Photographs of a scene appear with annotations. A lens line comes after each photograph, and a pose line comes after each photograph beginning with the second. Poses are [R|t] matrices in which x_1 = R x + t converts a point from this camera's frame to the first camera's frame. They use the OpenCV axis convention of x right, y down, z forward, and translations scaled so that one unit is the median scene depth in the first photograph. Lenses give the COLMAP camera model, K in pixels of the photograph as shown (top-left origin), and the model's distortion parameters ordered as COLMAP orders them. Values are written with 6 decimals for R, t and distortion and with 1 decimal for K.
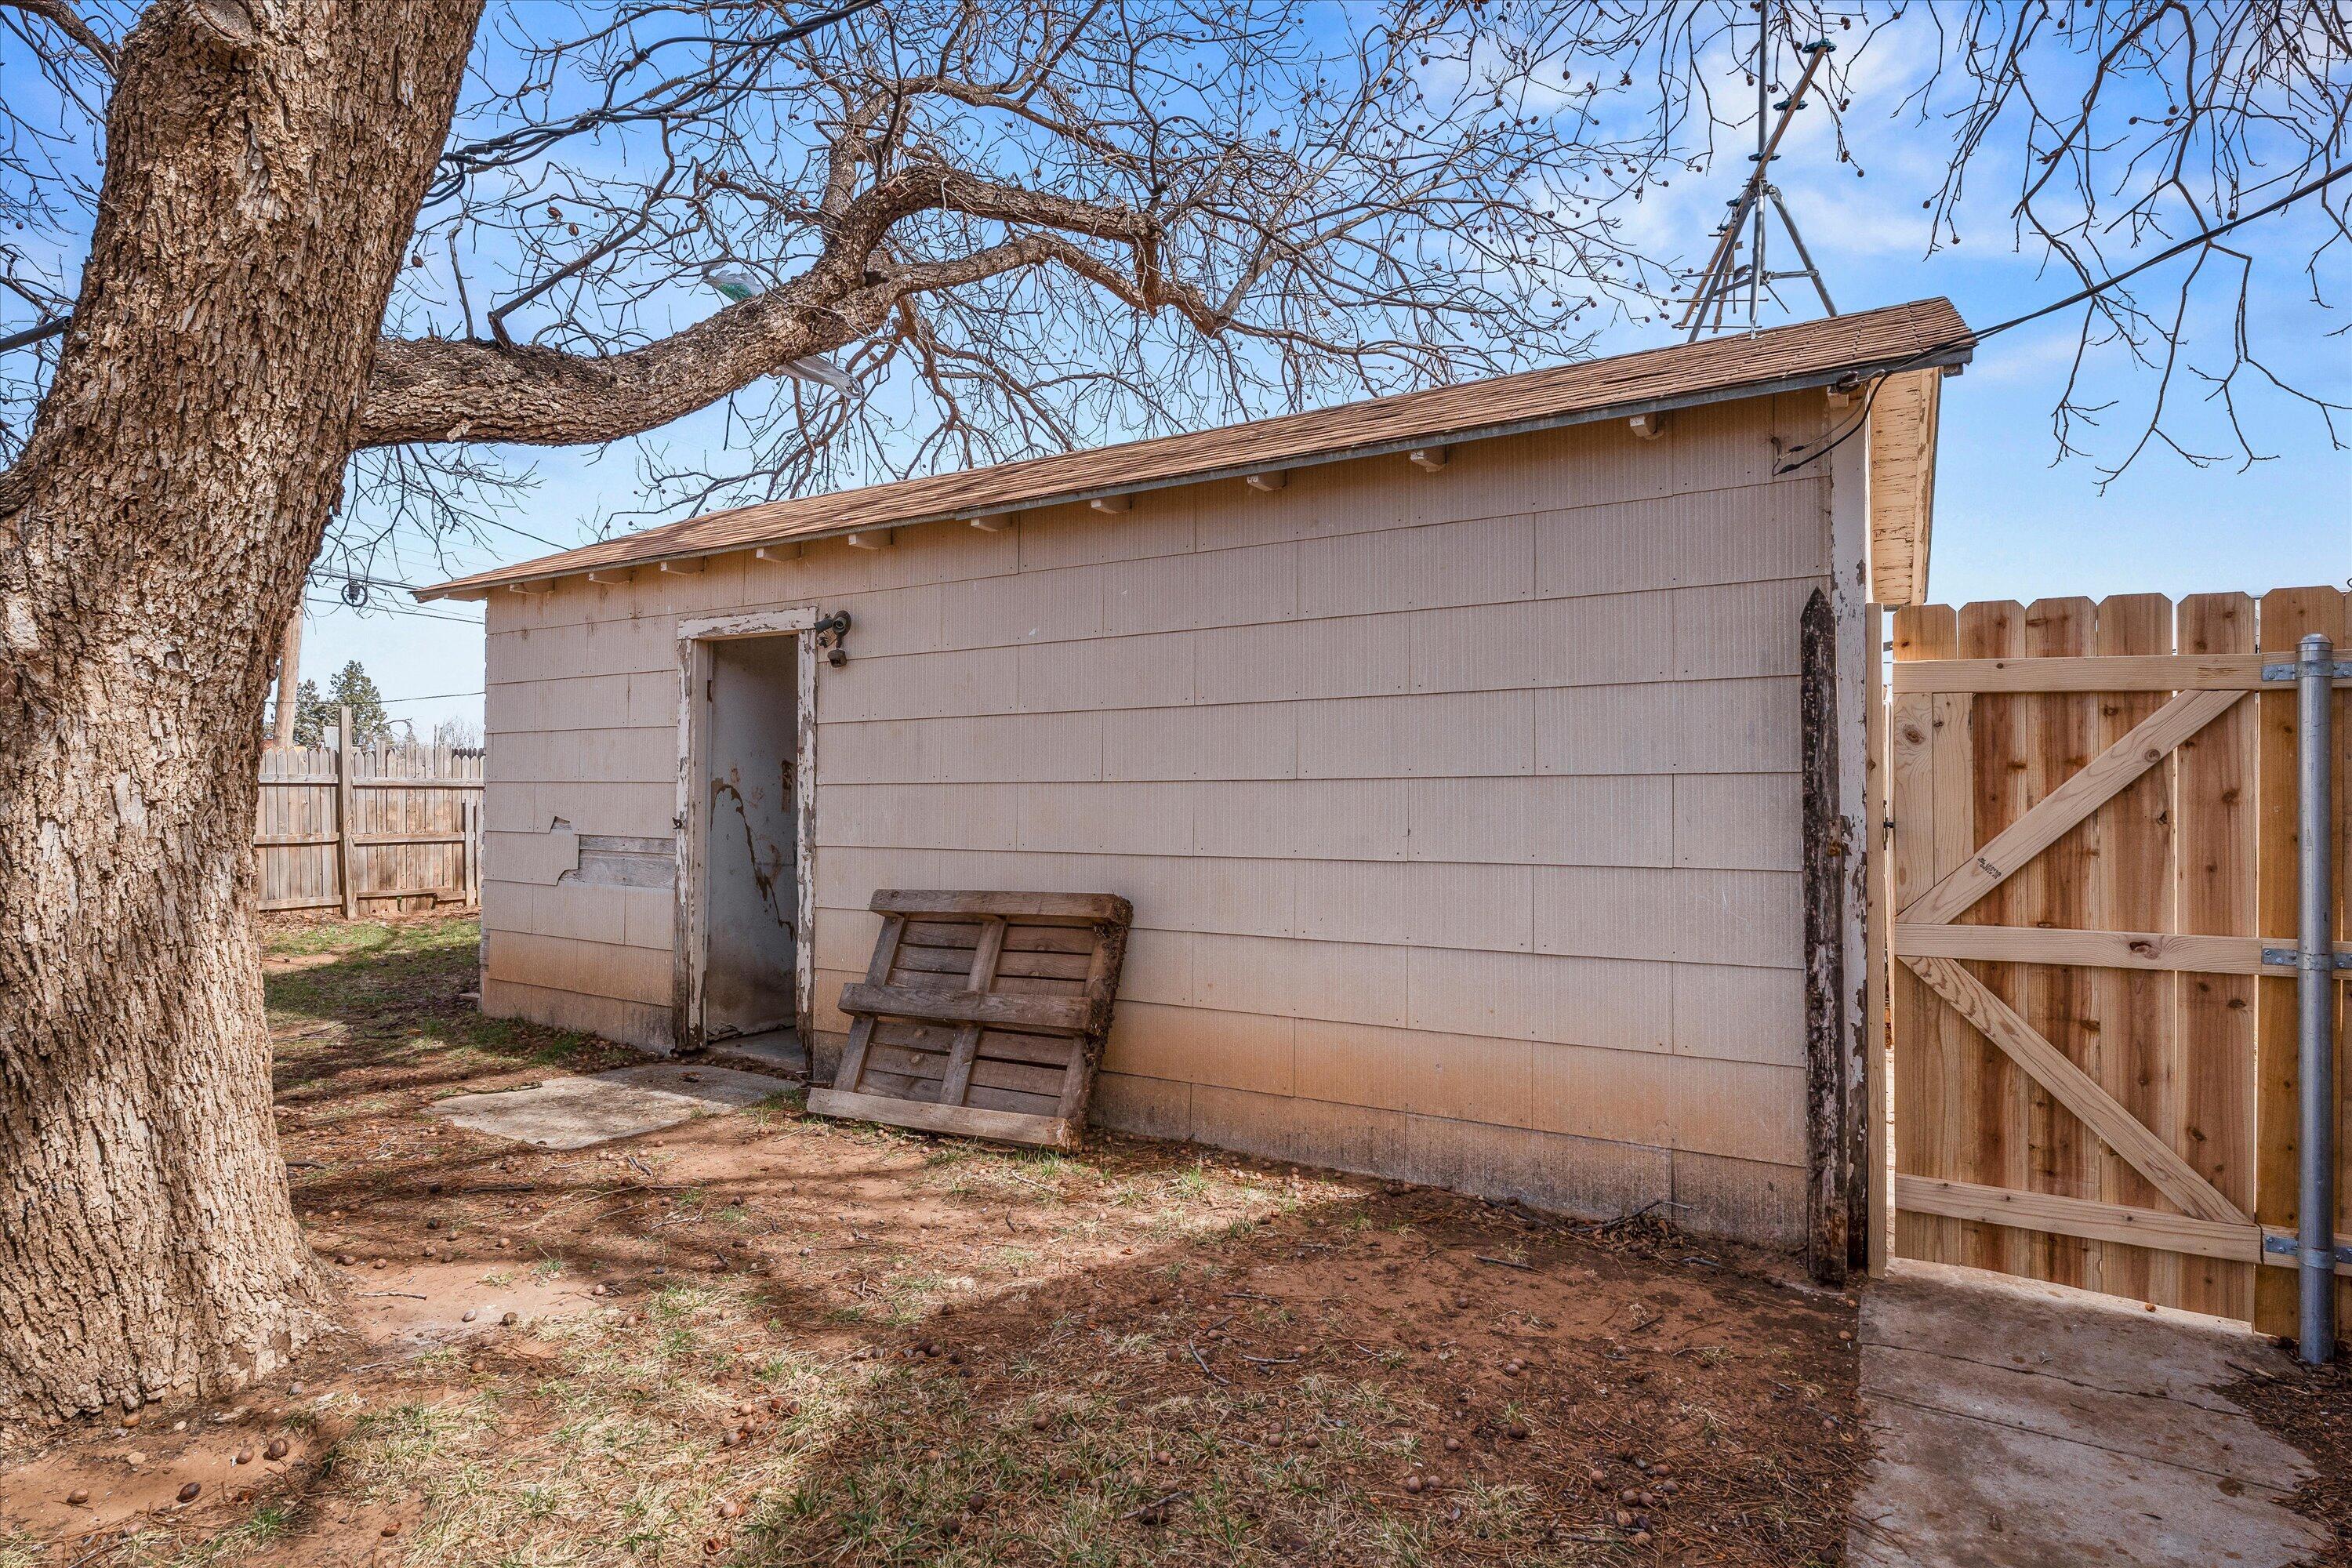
lens RADIAL K [[1099.6, 0, 1193.0], [0, 1099.6, 788.5], [0, 0, 1]] dist [0.004025, -0.001714]
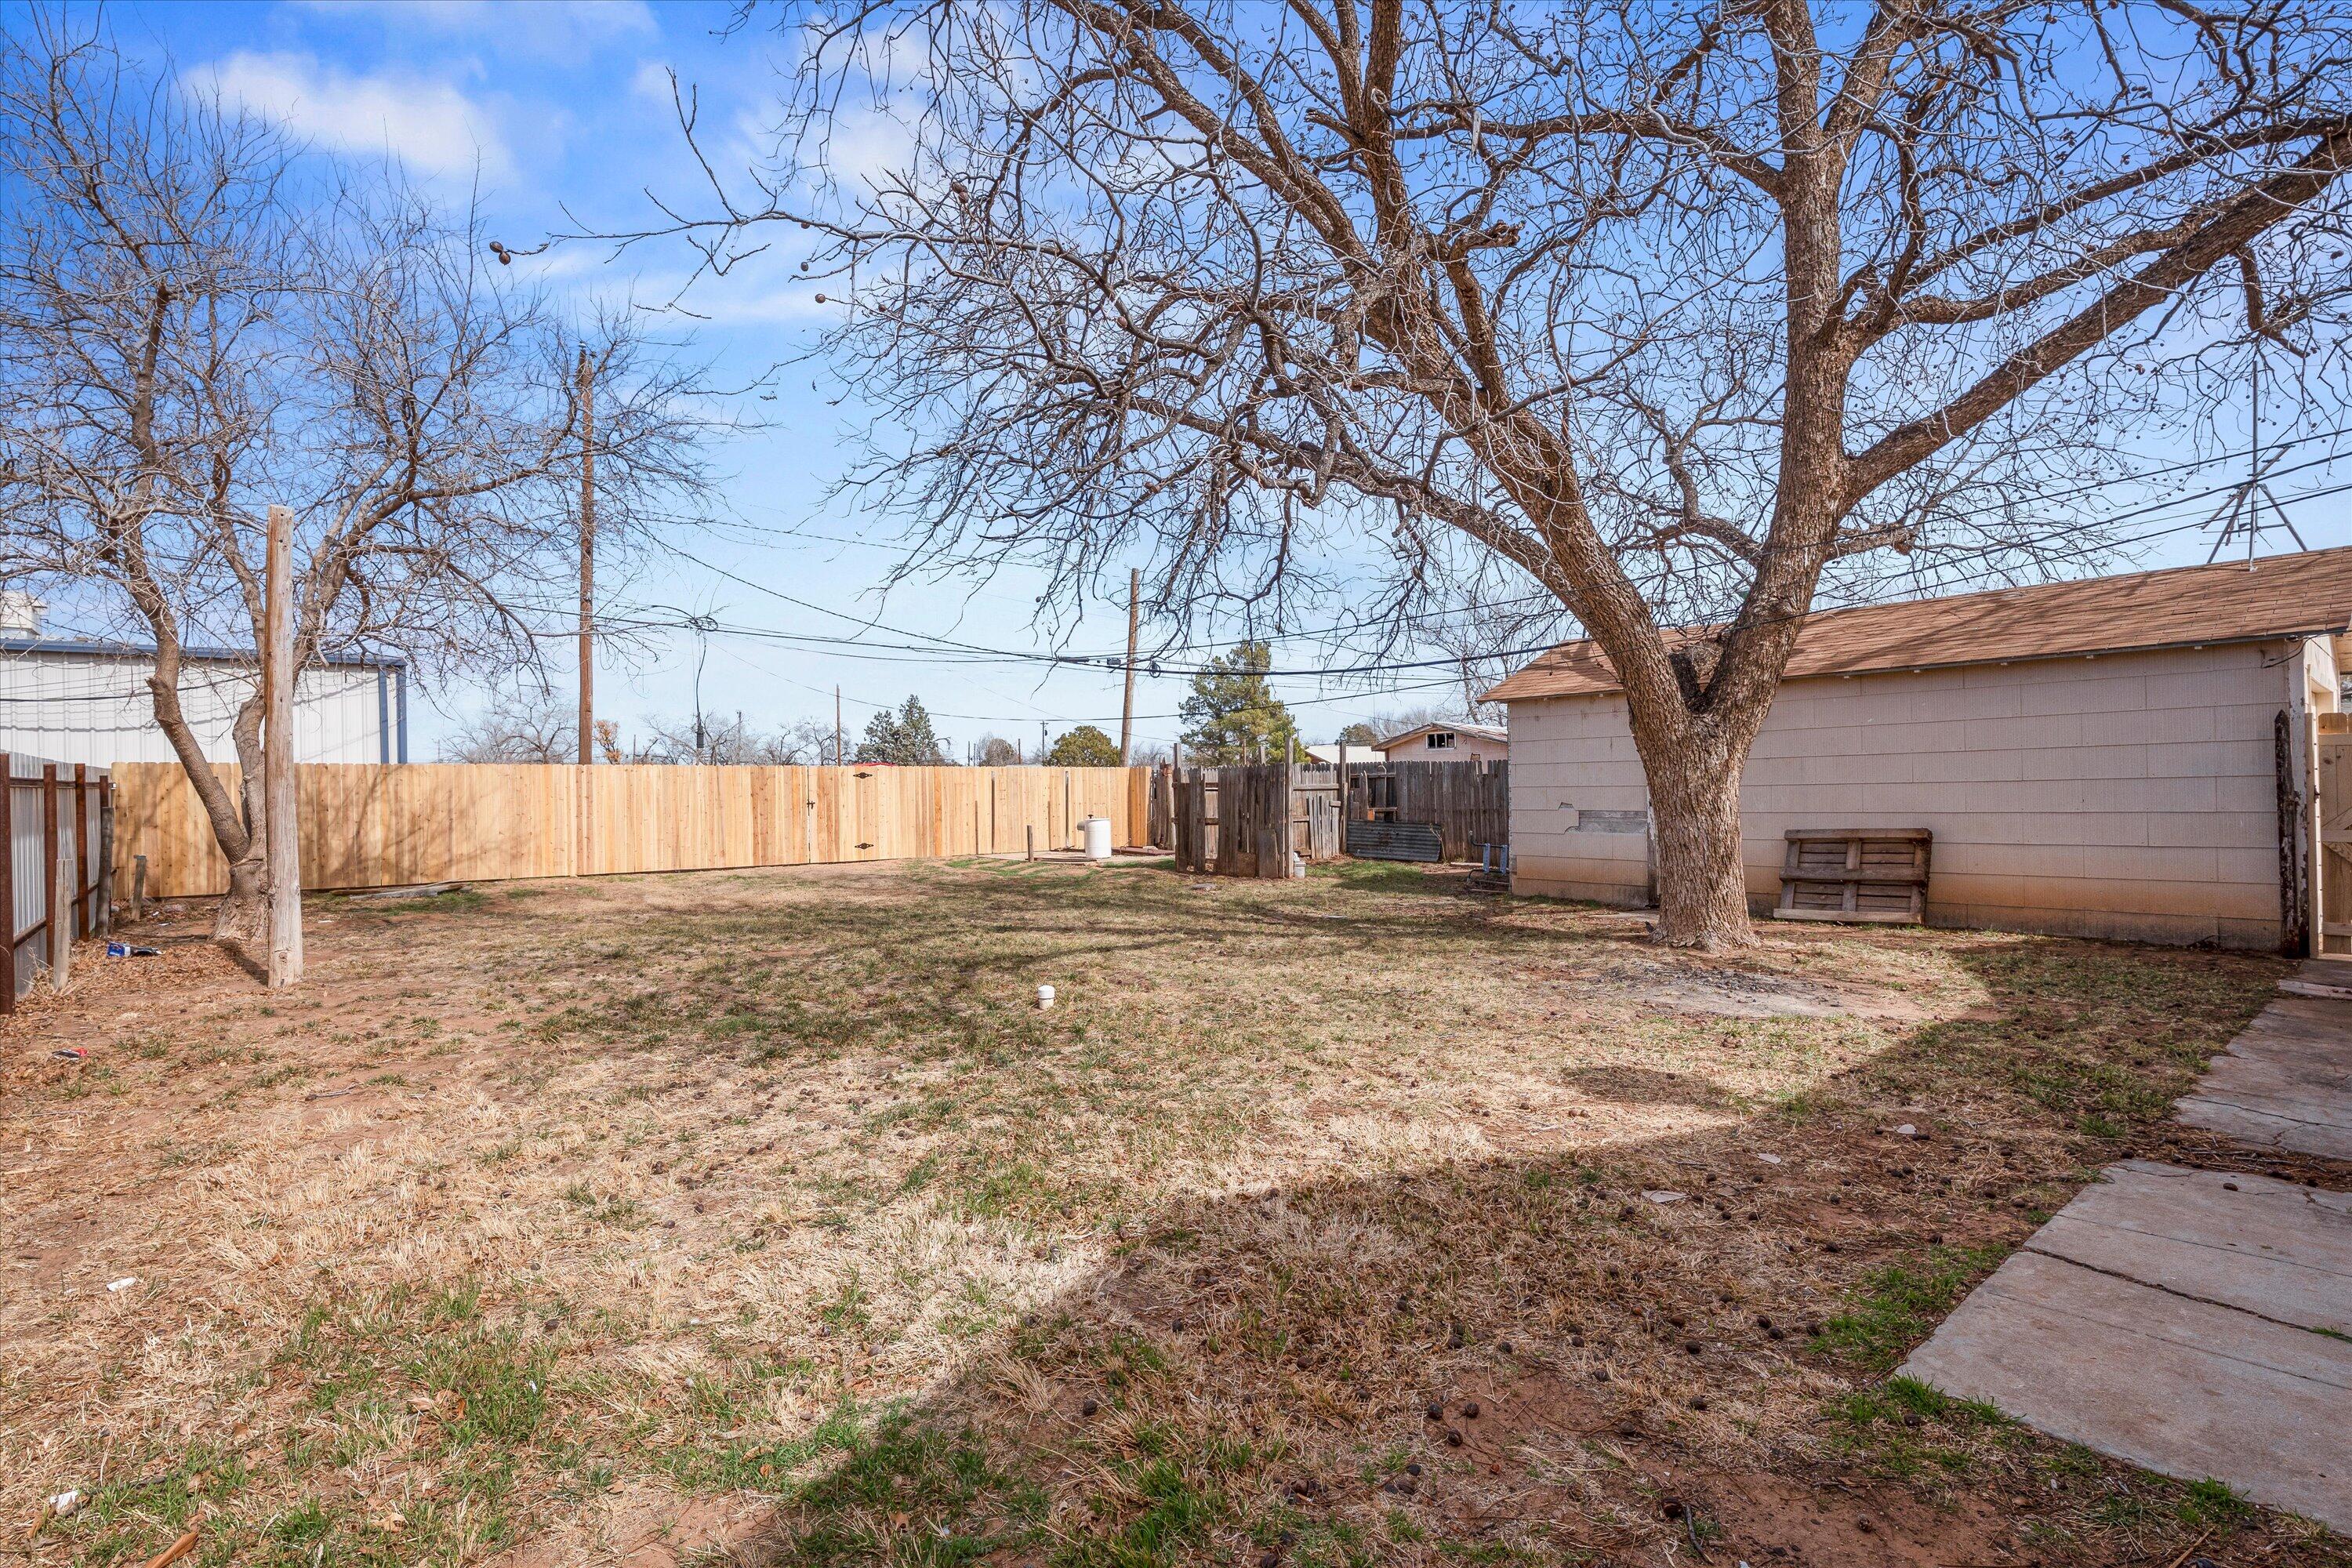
lens RADIAL K [[1099.6, 0, 1155.4], [0, 1099.6, 788.4], [0, 0, 1]] dist [0.004025, -0.001714]
pose [[0.949345, -0.017424, -0.313754, -1.056426], [0.019453, 0.999805, 0.003337, -0.038955], [0.313634, -0.009271, 0.949499, -2.120661]]
